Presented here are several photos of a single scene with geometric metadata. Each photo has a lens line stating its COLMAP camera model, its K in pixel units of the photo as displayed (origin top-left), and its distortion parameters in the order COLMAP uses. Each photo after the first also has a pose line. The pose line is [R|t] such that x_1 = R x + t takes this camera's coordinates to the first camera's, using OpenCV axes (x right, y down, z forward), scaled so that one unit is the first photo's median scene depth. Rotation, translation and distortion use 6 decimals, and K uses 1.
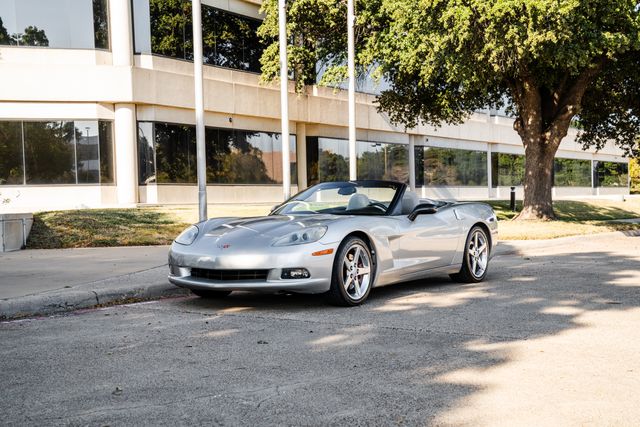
lens RADIAL K [[930.1, 0, 328.9], [0, 930.1, 224.4], [0, 0, 1]] dist [0.195866, 0.000000]
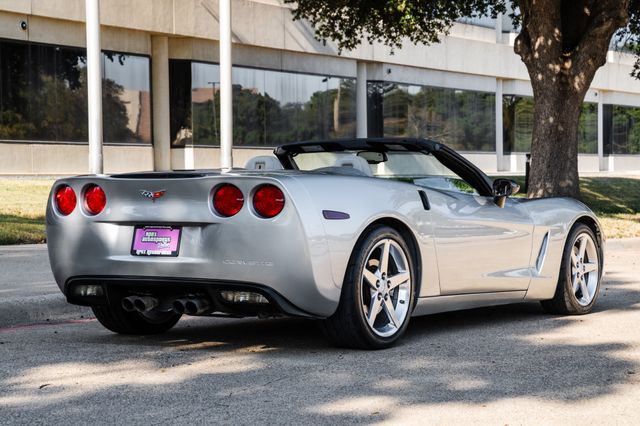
lens RADIAL K [[1553.7, 0, 328.8], [0, 1553.7, 188.5], [0, 0, 1]] dist [0.433836, 0.000000]
pose [[0.999181, 0.014688, 0.037711, 0.113311], [-0.014092, 0.999772, -0.016027, -0.006177], [-0.037937, 0.015482, 0.999160, 0.138026]]
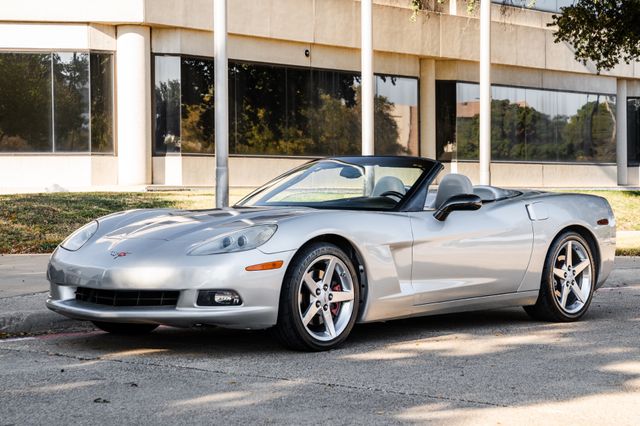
lens RADIAL K [[1553.7, 0, 377.0], [0, 1553.7, 183.1], [0, 0, 1]] dist [0.433836, 0.000000]
pose [[0.994329, 0.018199, -0.104782, 0.136952], [-0.020938, 0.999466, -0.025103, -0.001520], [0.104269, 0.027154, 0.994178, -0.056705]]
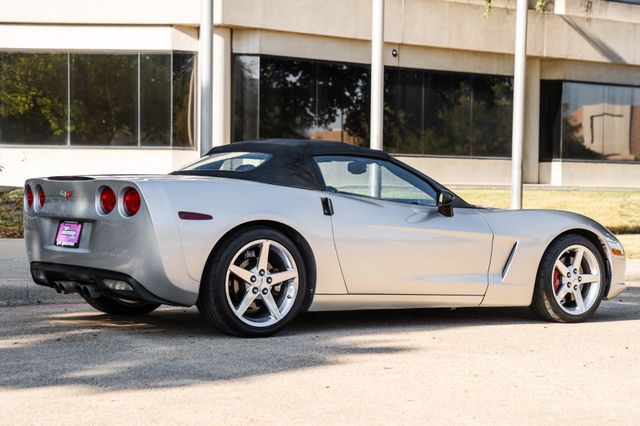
lens RADIAL K [[1422.8, 0, 325.1], [0, 1422.8, 210.3], [0, 0, 1]] dist [0.411495, 0.000000]
pose [[0.945055, 0.042982, -0.324073, 0.459609], [-0.044766, 0.998996, 0.001951, -0.012993], [0.323831, 0.012663, 0.946030, 0.176164]]
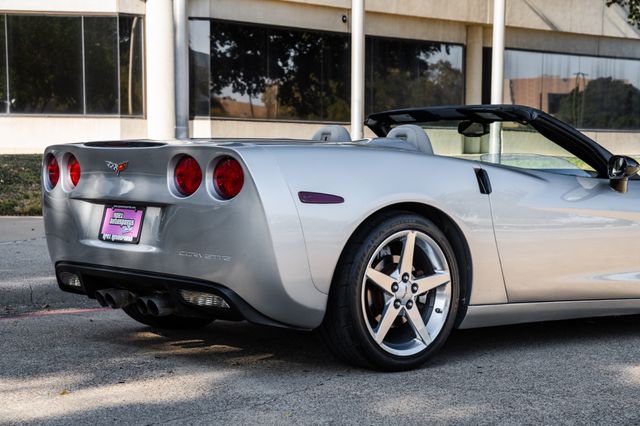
lens RADIAL K [[1300.5, 0, 318.4], [0, 1300.5, 203.8], [0, 0, 1]] dist [0.349212, 0.000000]
pose [[0.967920, 0.039590, -0.248119, 0.262474], [-0.036157, 0.999177, 0.018383, -0.011911], [0.248643, -0.008822, 0.968555, 0.417809]]
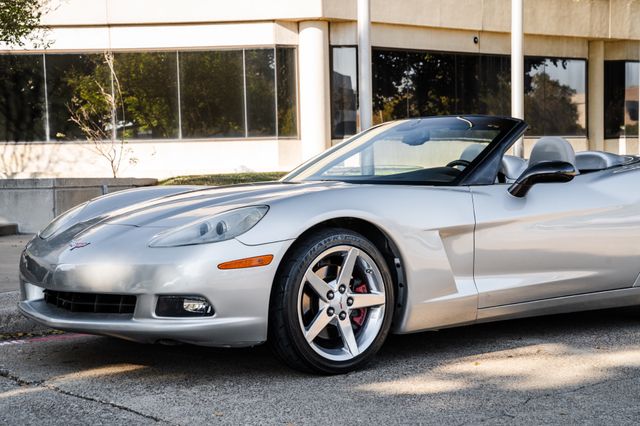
lens RADIAL K [[1227.0, 0, 310.3], [0, 1227.0, 219.2], [0, 0, 1]] dist [0.376573, 0.000000]
pose [[0.950716, 0.015871, -0.309655, 0.162800], [-0.009588, 0.999716, 0.021800, -0.004490], [0.309914, -0.017757, 0.950599, 0.305330]]
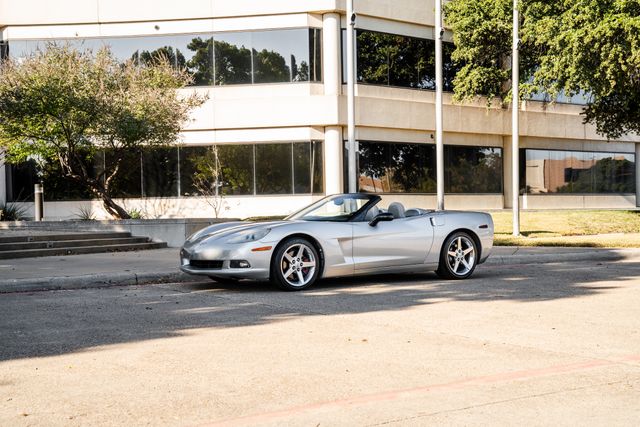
lens RADIAL K [[884.1, 0, 311.0], [0, 884.1, 217.3], [0, 0, 1]] dist [0.187980, 0.000000]
pose [[0.933746, 0.008740, -0.357831, 0.380081], [-0.013749, 0.999840, -0.011456, -0.001175], [0.357673, 0.015617, 0.933716, -0.117860]]
